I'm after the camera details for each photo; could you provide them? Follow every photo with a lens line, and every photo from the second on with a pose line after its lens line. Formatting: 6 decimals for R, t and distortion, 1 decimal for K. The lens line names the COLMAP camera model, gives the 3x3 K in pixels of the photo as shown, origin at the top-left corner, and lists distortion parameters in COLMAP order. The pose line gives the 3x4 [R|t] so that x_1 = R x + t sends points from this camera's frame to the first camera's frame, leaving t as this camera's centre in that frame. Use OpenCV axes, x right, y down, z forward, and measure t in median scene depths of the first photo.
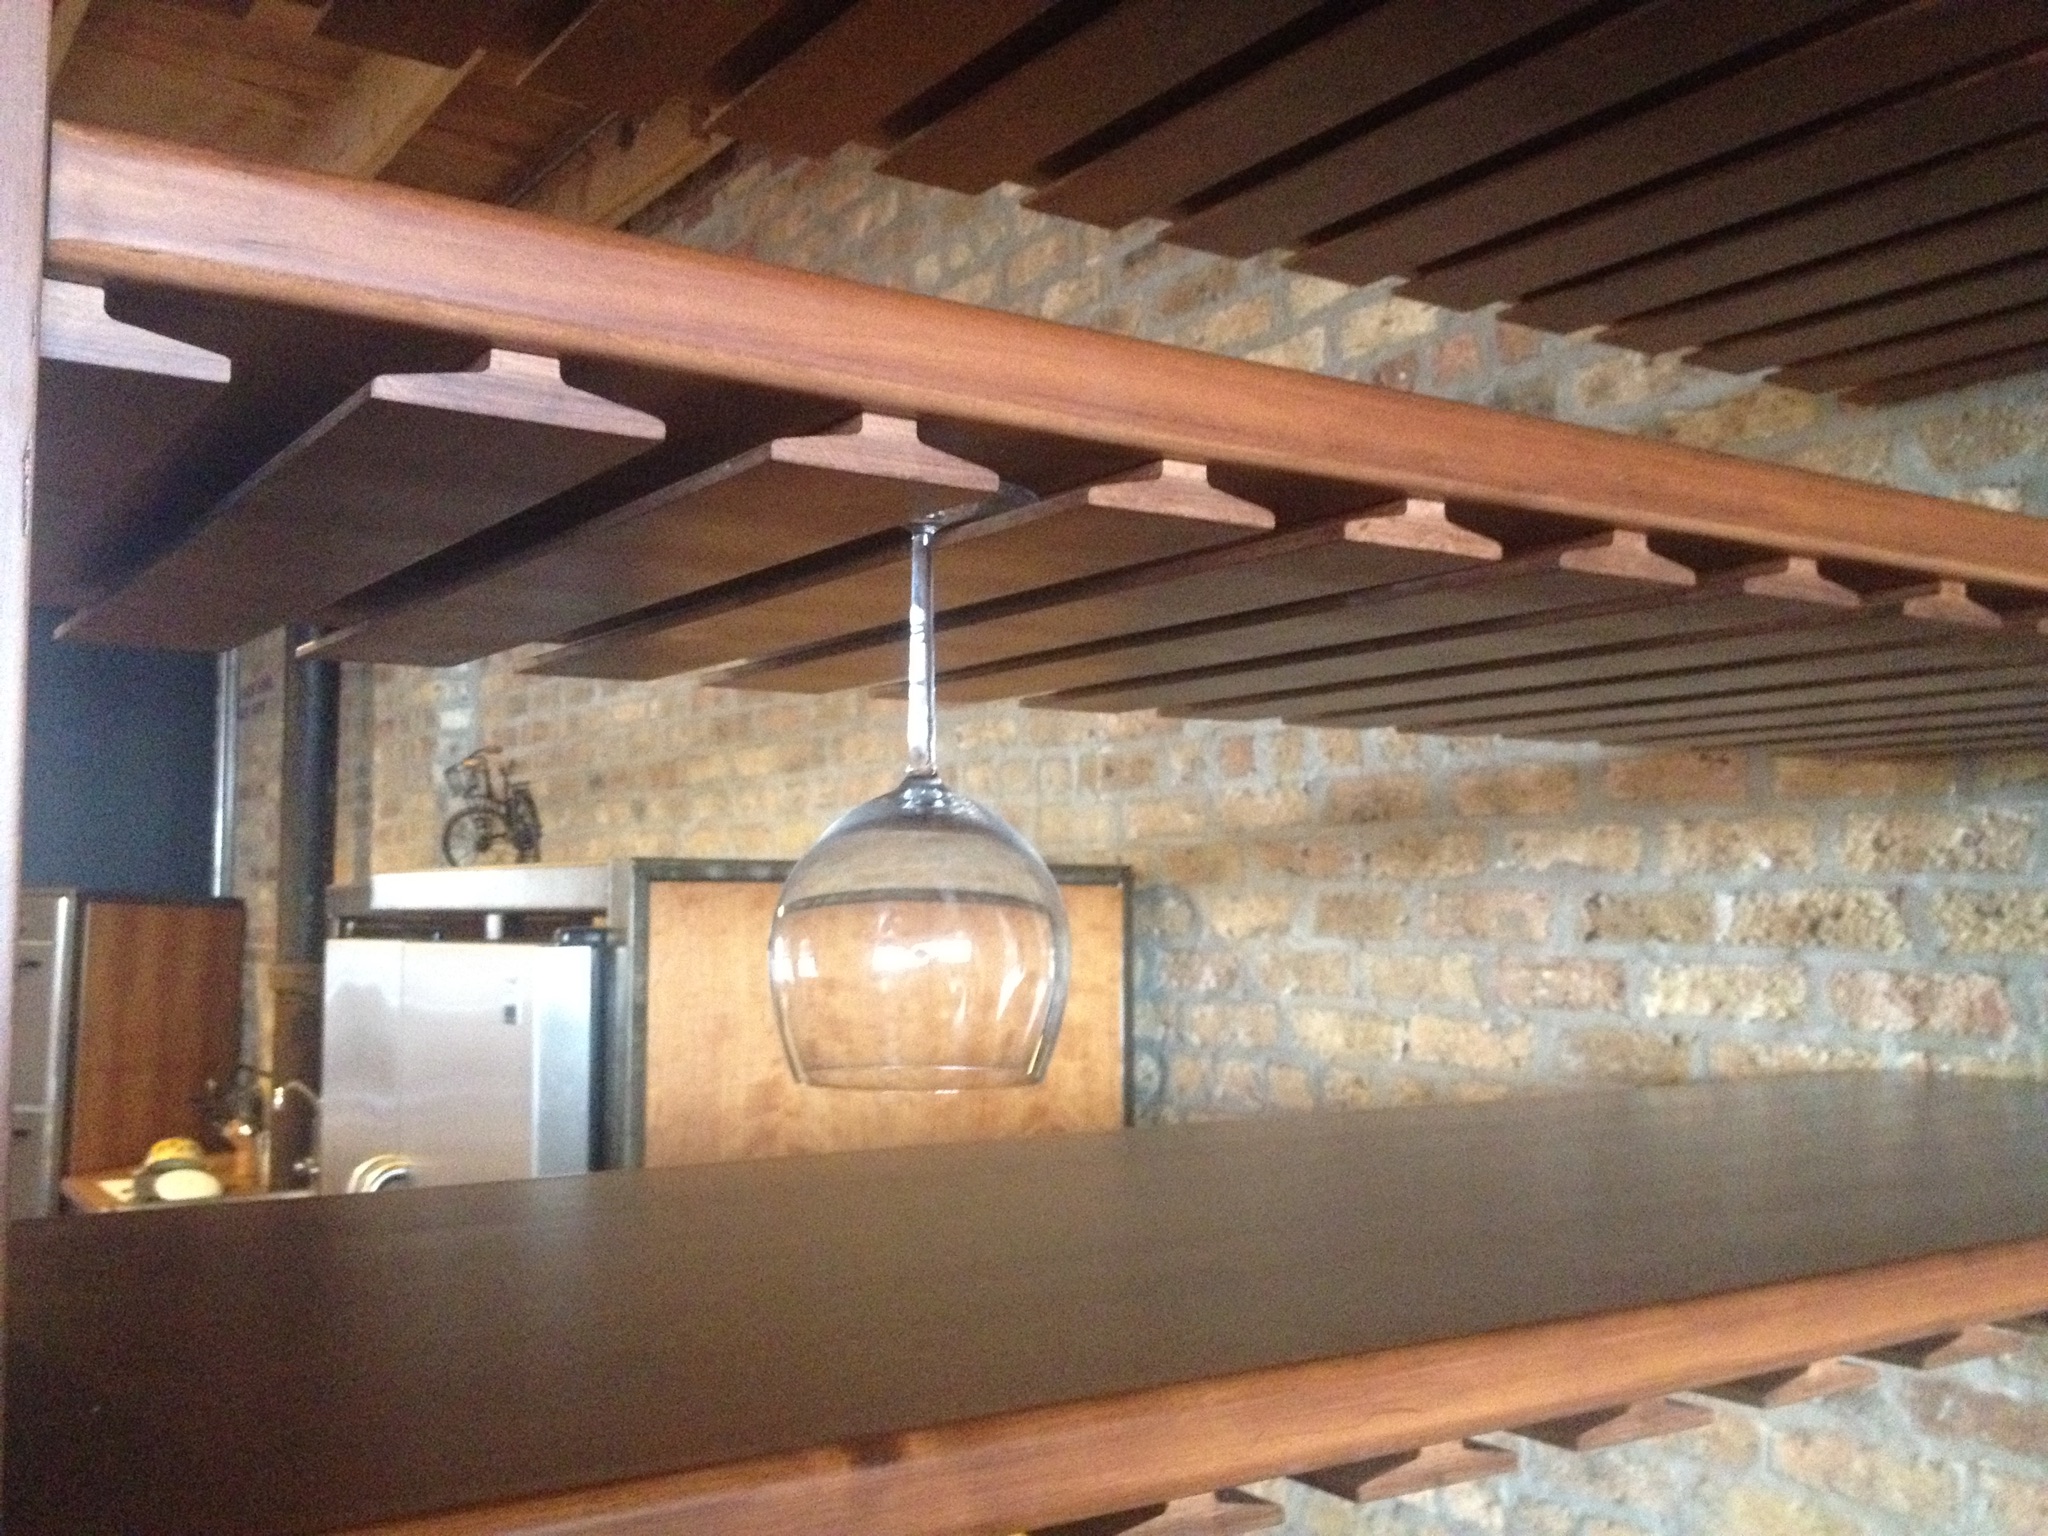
lens RADIAL K [[1924.3, 0, 1024.0], [0, 1924.3, 768.0], [0, 0, 1]] dist [0.100081, -0.251667]
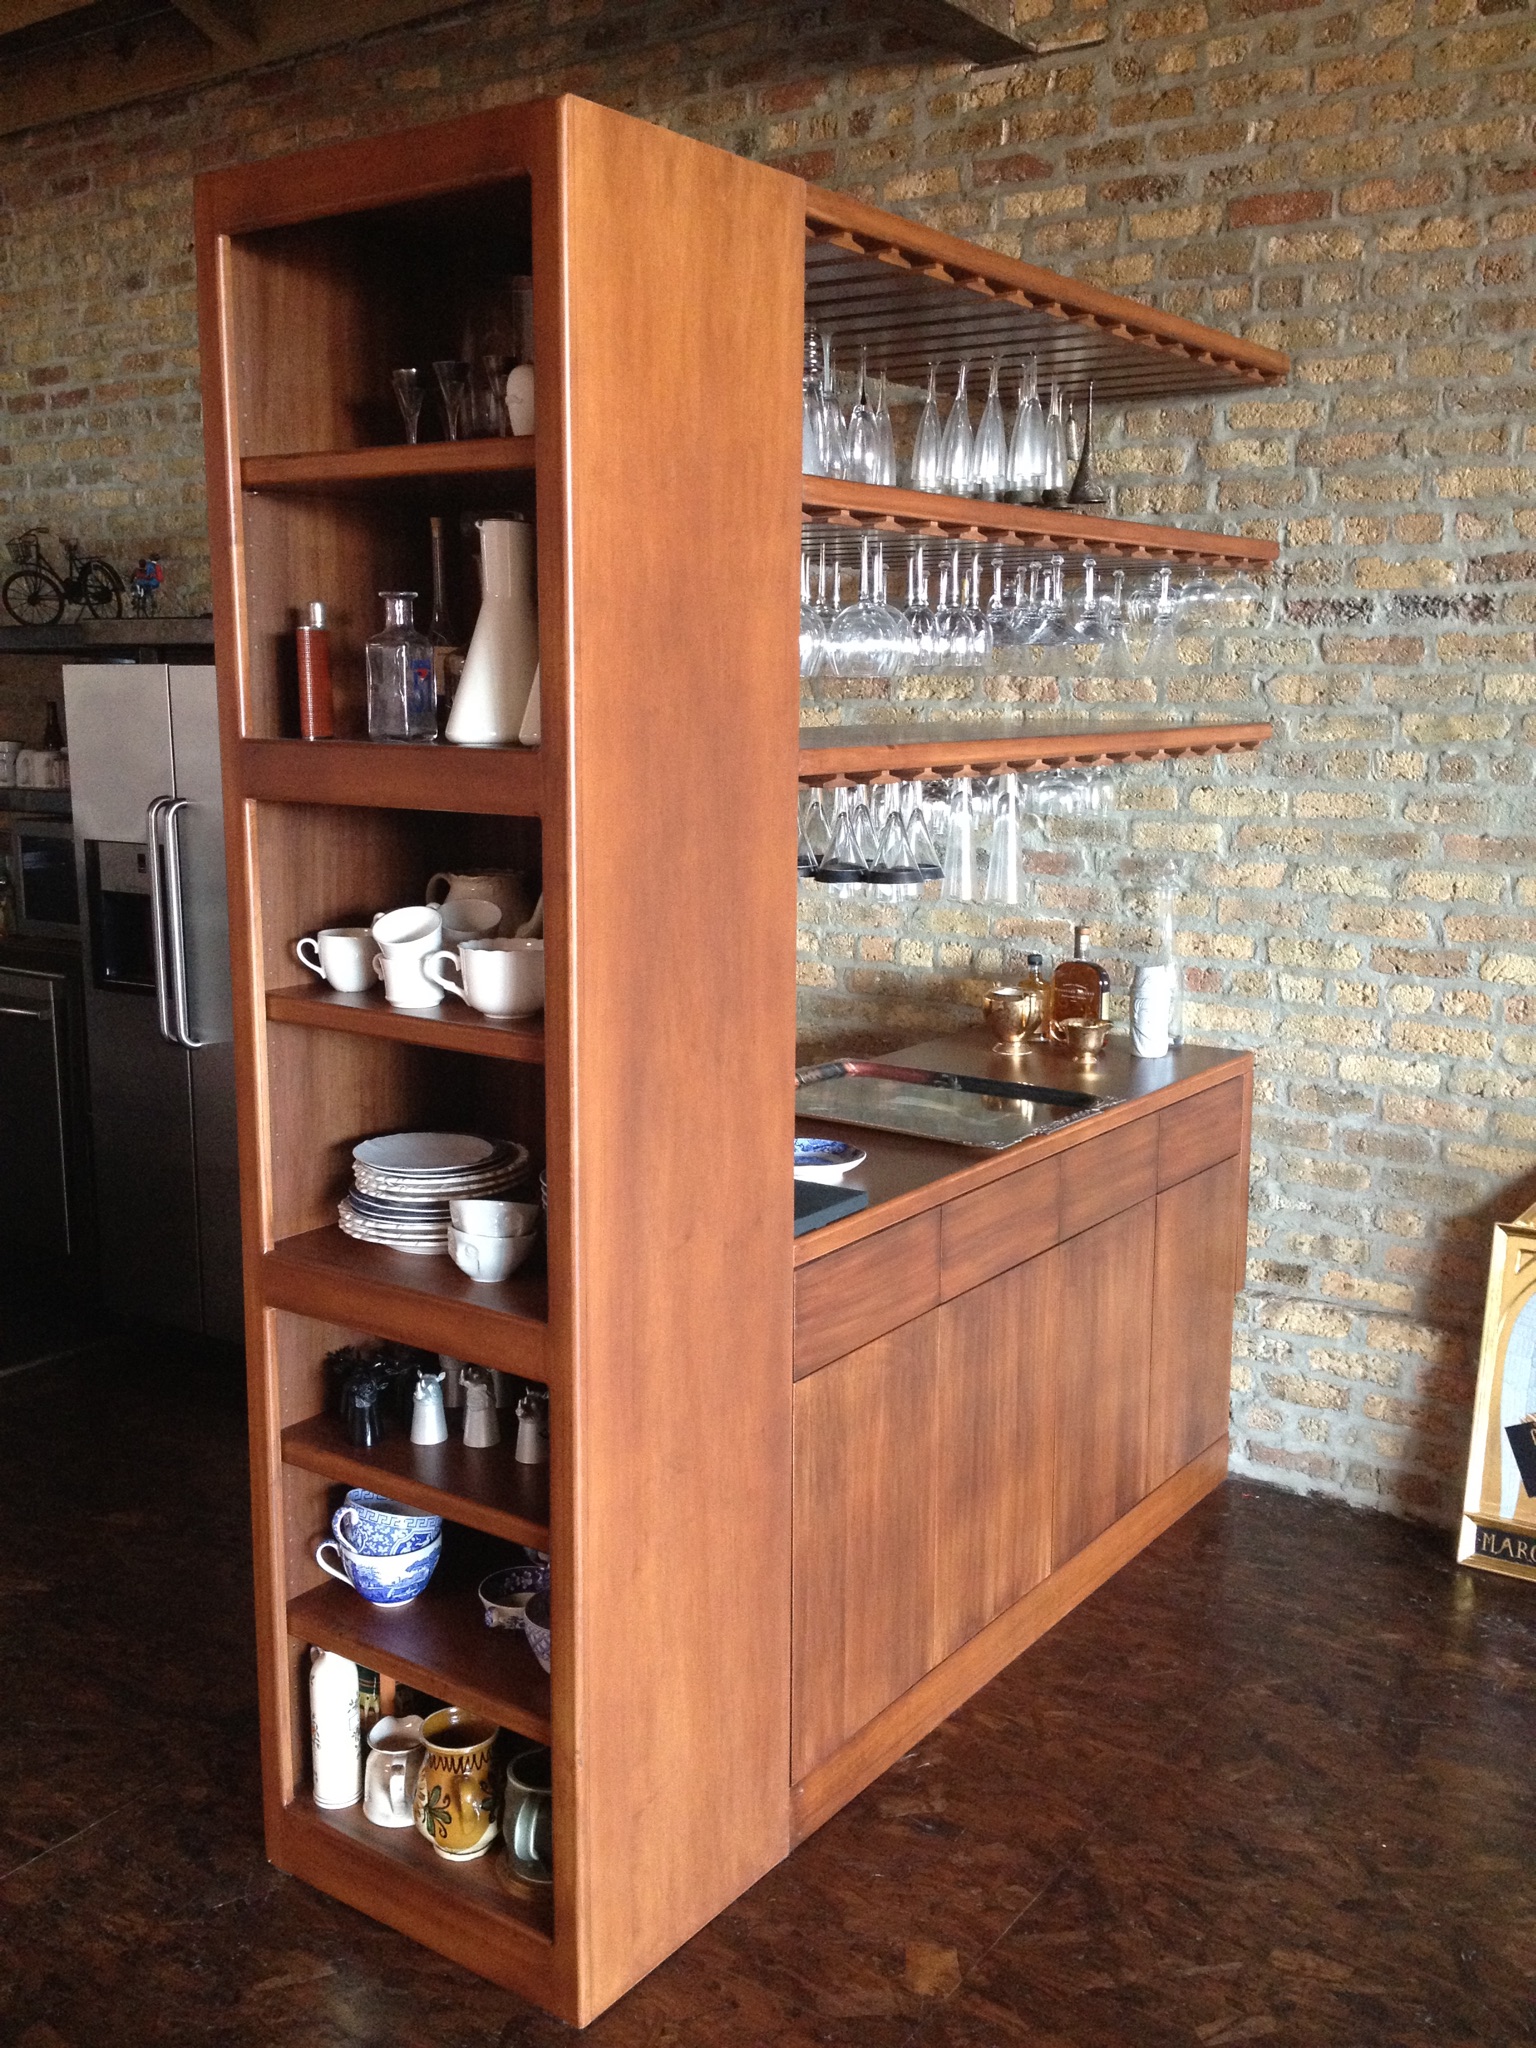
lens RADIAL K [[1924.3, 0, 768.0], [0, 1924.3, 1024.0], [0, 0, 1]] dist [0.100081, -0.251667]
pose [[0.935925, -0.057255, 0.347514, -0.558190], [-0.030518, 0.969804, 0.241971, -0.033252], [-0.350874, -0.237072, 0.905916, -0.926846]]
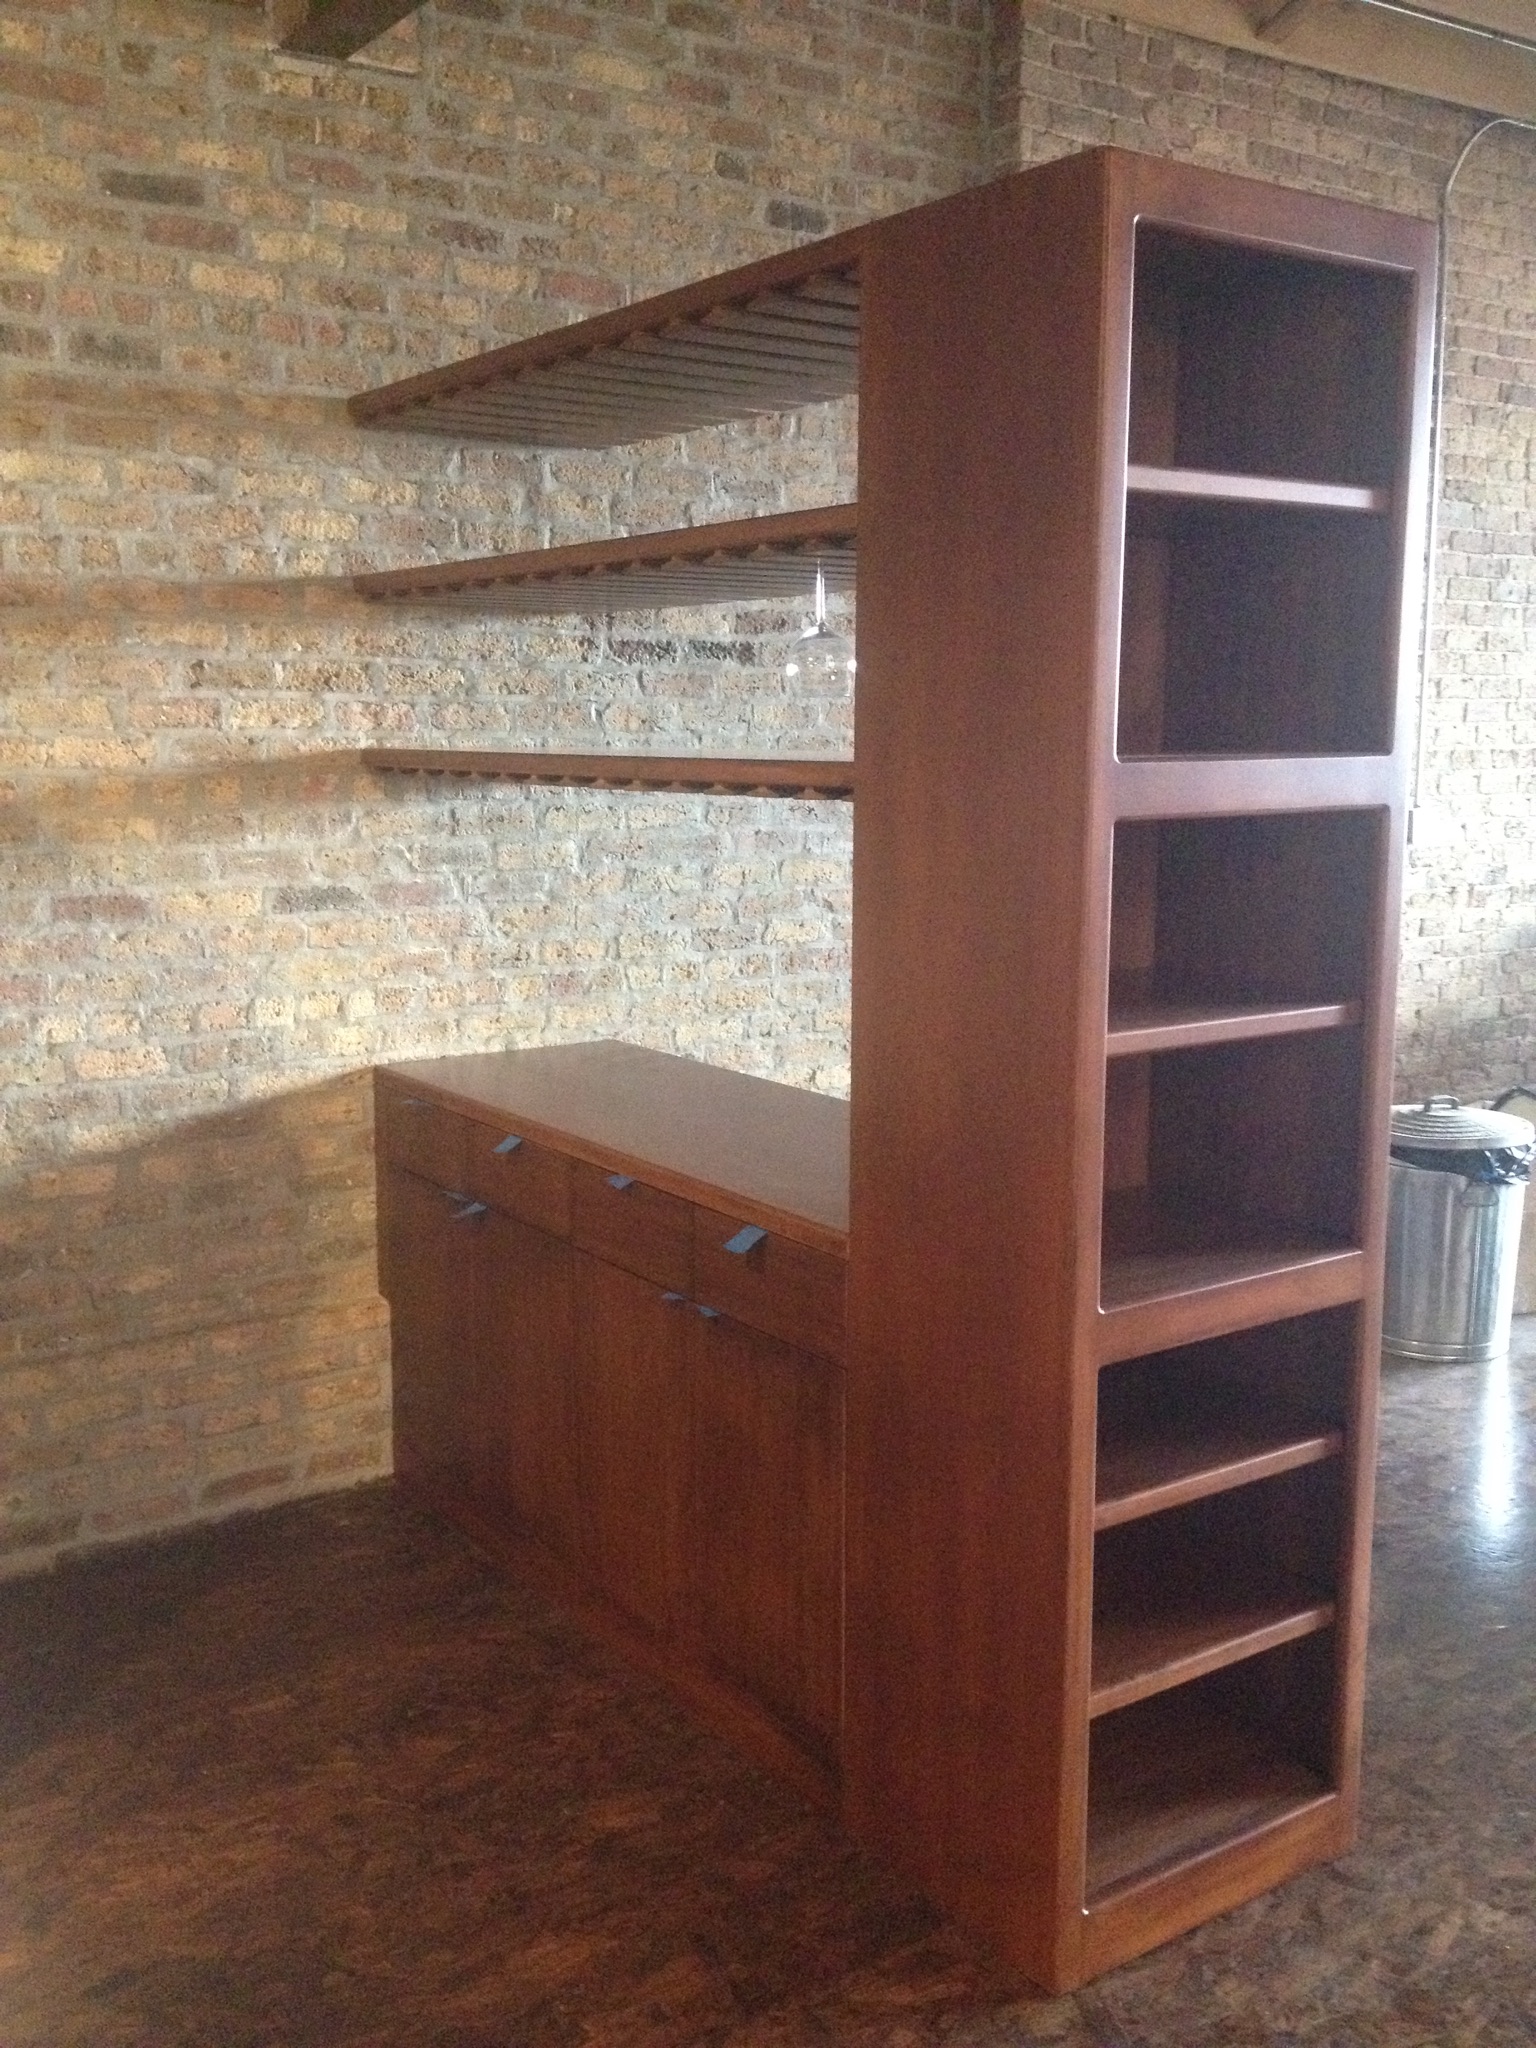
lens RADIAL K [[1924.3, 0, 768.0], [0, 1924.3, 1024.0], [0, 0, 1]] dist [0.100081, -0.251667]
pose [[-0.035175, -0.153000, 0.987600, -1.561360], [-0.071301, 0.986077, 0.150225, 0.090615], [-0.996834, -0.065132, -0.045594, 0.554288]]
